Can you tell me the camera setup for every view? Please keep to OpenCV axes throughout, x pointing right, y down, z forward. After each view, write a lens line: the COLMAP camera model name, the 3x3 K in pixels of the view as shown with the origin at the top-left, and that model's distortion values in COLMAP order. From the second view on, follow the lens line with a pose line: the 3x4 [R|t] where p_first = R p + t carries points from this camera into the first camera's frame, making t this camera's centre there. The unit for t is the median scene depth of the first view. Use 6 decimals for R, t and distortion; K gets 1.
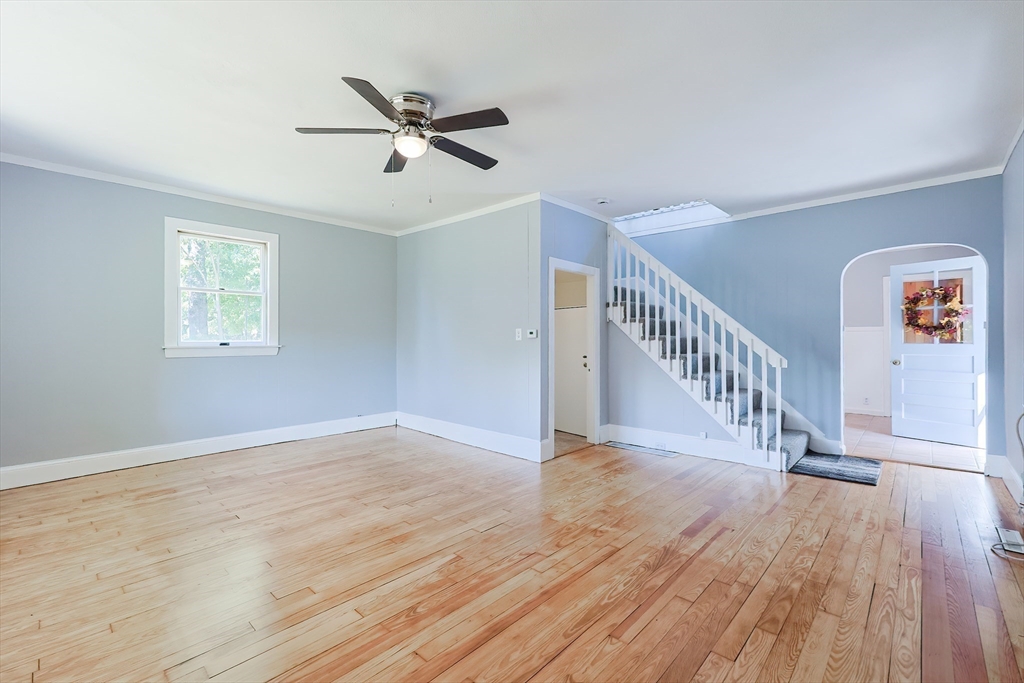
lens RADIAL K [[437.9, 0, 521.5], [0, 437.9, 339.4], [0, 0, 1]] dist [-0.004924, 0.000060]
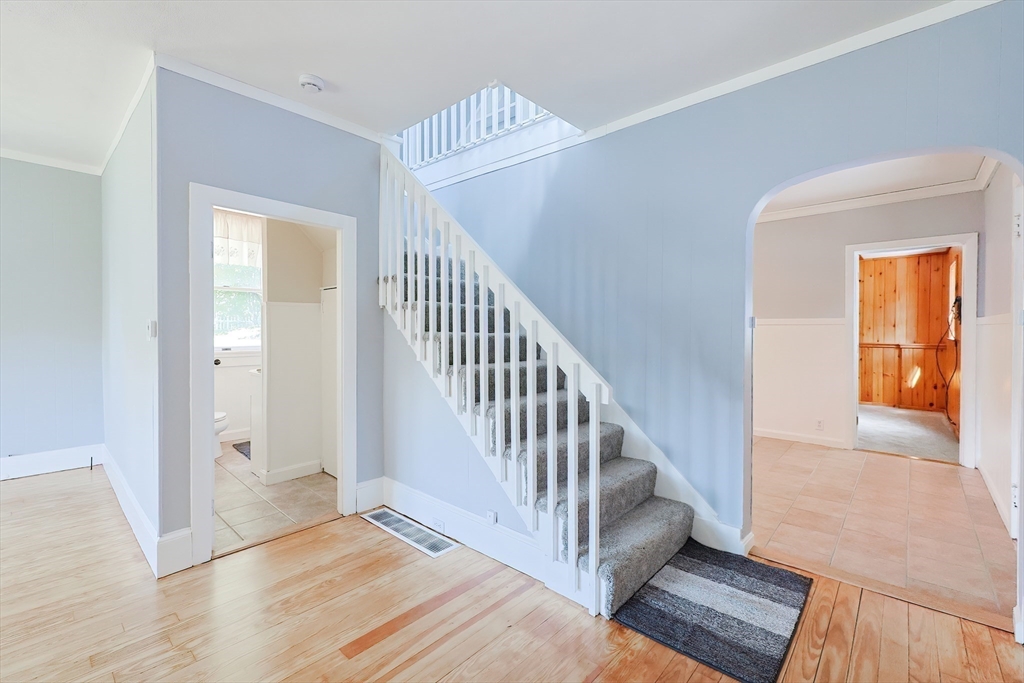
lens RADIAL K [[437.9, 0, 513.3], [0, 437.9, 338.9], [0, 0, 1]] dist [-0.004924, 0.000060]
pose [[0.999945, 0.002932, 0.010046, 0.606209], [-0.003122, 0.999817, 0.018896, -0.017472], [-0.009989, -0.018927, 0.999771, 0.641032]]
